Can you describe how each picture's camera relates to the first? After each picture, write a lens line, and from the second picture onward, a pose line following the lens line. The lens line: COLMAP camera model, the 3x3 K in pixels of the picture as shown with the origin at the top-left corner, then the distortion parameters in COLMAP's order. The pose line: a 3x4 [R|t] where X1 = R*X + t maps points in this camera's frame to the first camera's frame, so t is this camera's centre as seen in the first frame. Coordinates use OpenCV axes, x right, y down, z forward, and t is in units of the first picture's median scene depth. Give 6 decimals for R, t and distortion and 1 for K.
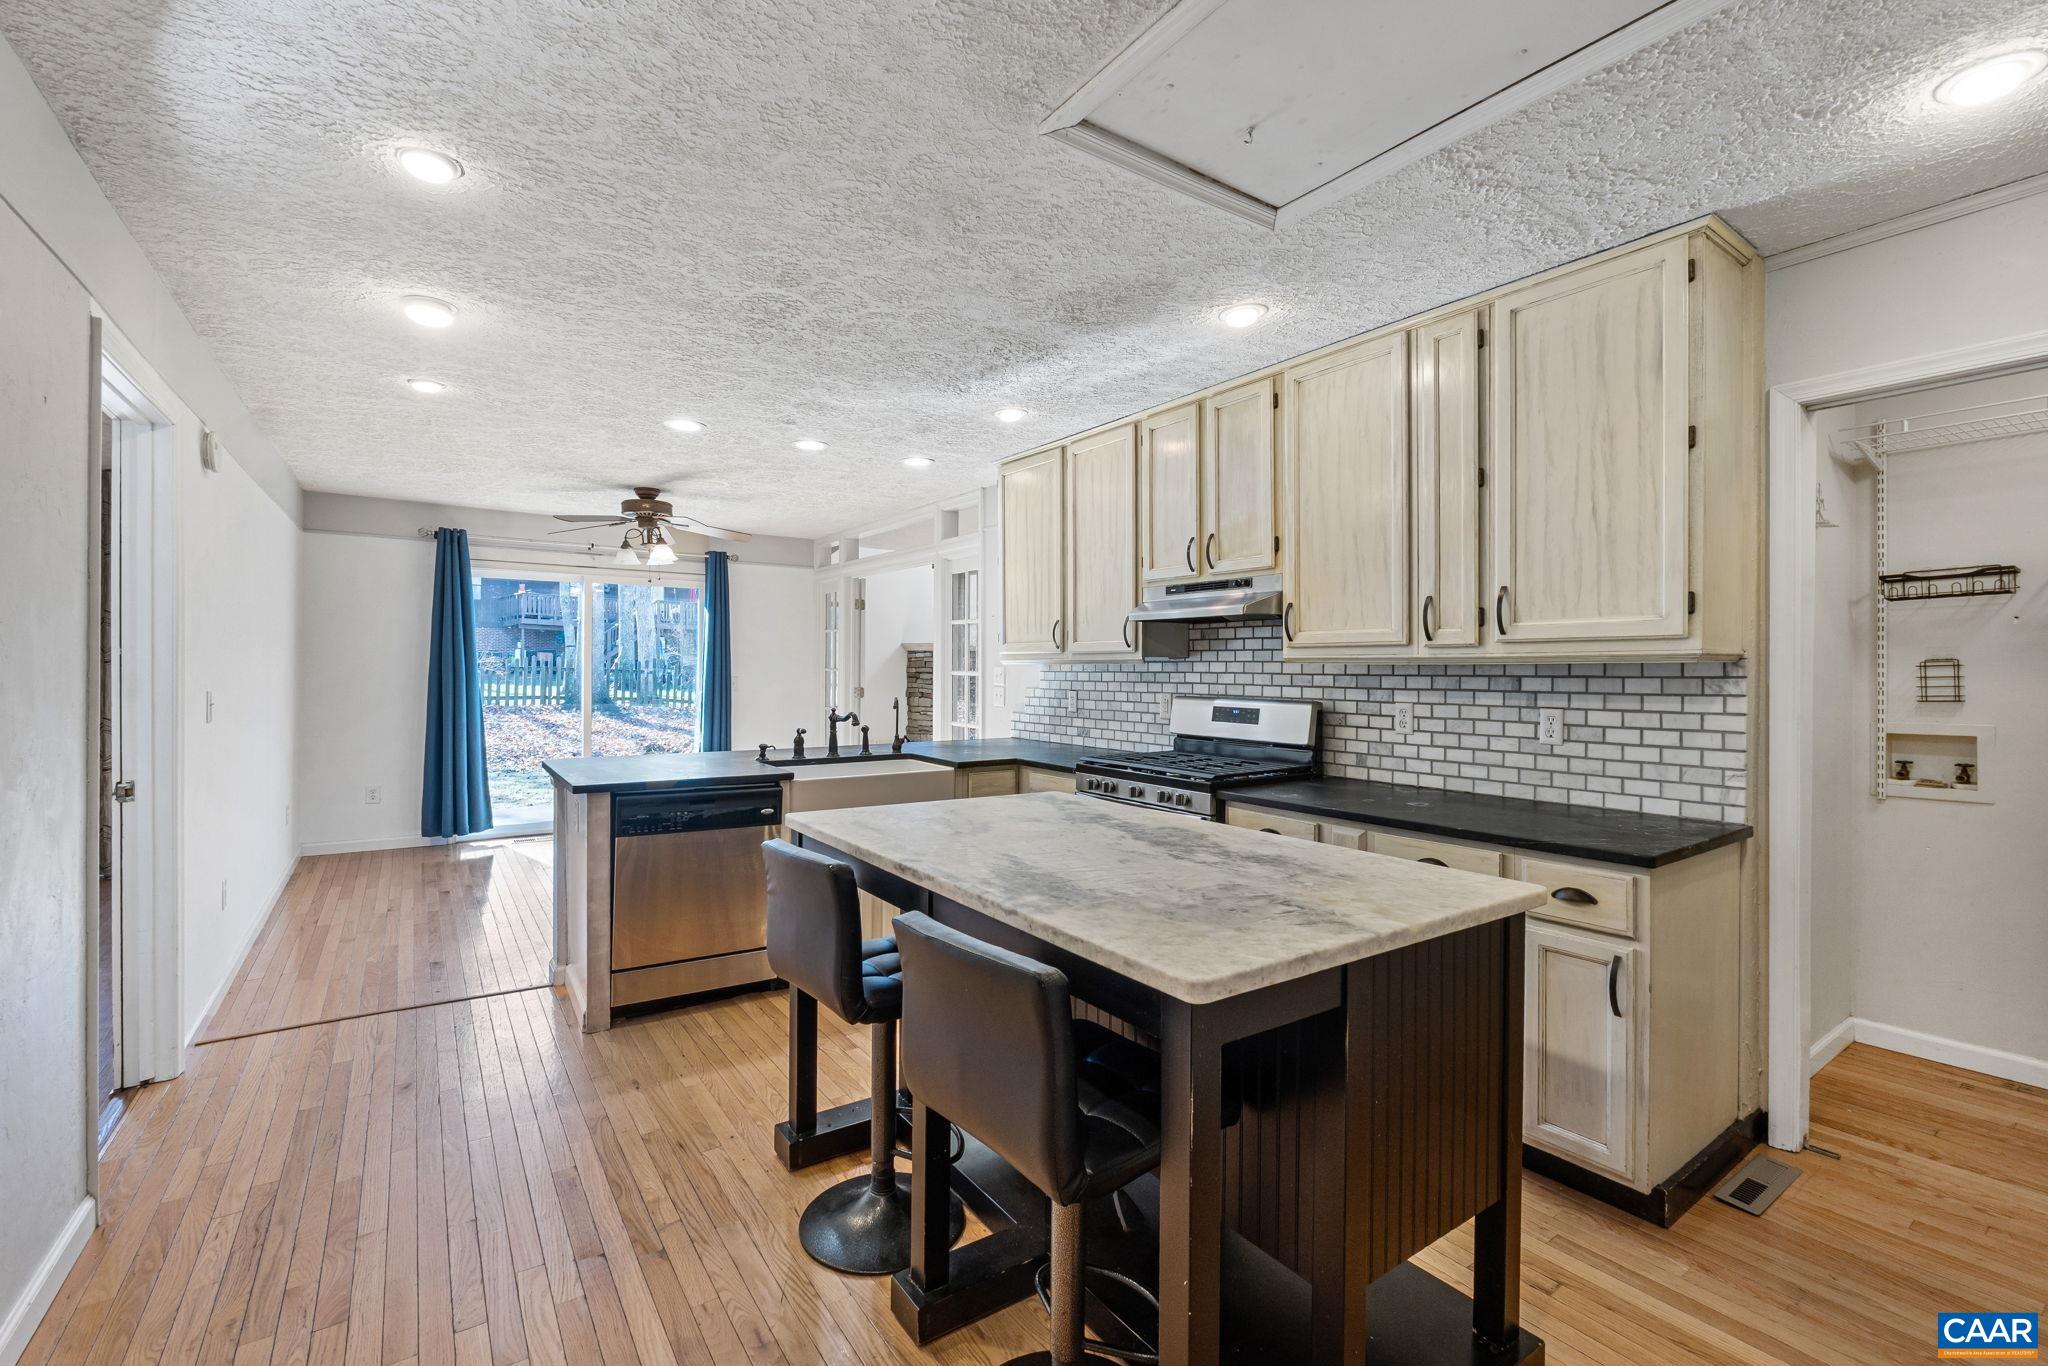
lens RADIAL K [[886.3, 0, 1016.9], [0, 886.3, 678.9], [0, 0, 1]] dist [0.001387, 0.000566]
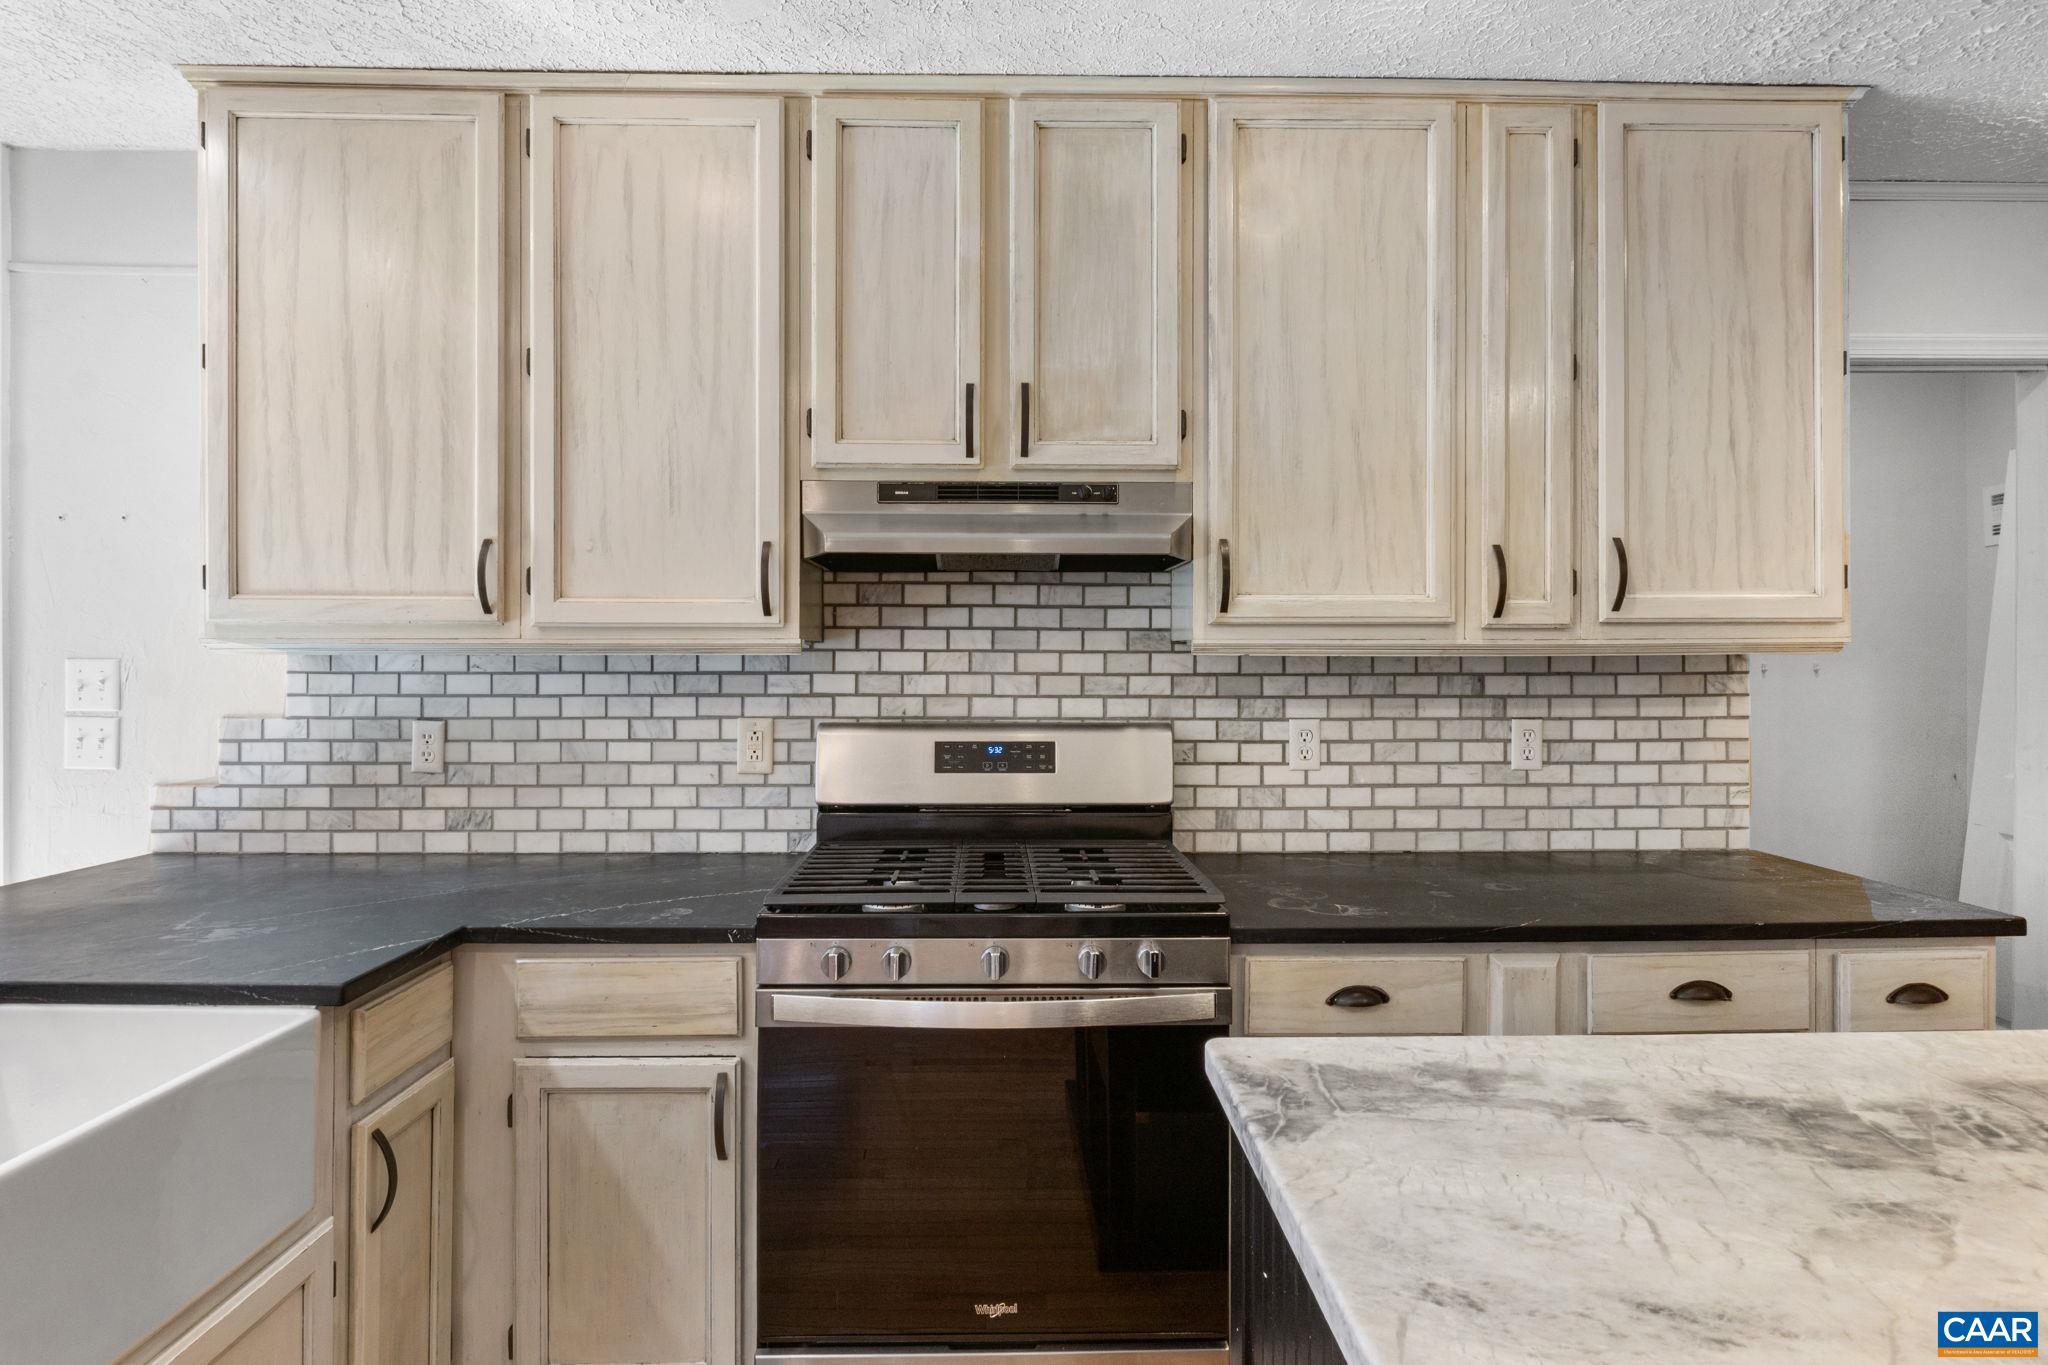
lens RADIAL K [[1053.8, 0, 1022.7], [0, 1053.8, 670.9], [0, 0, 1]] dist [-0.005036, -0.002001]
pose [[0.550940, -0.004101, 0.834535, -0.284156], [0.012533, 0.999916, -0.003361, -0.006570], [-0.834451, 0.012311, 0.550945, 0.764897]]
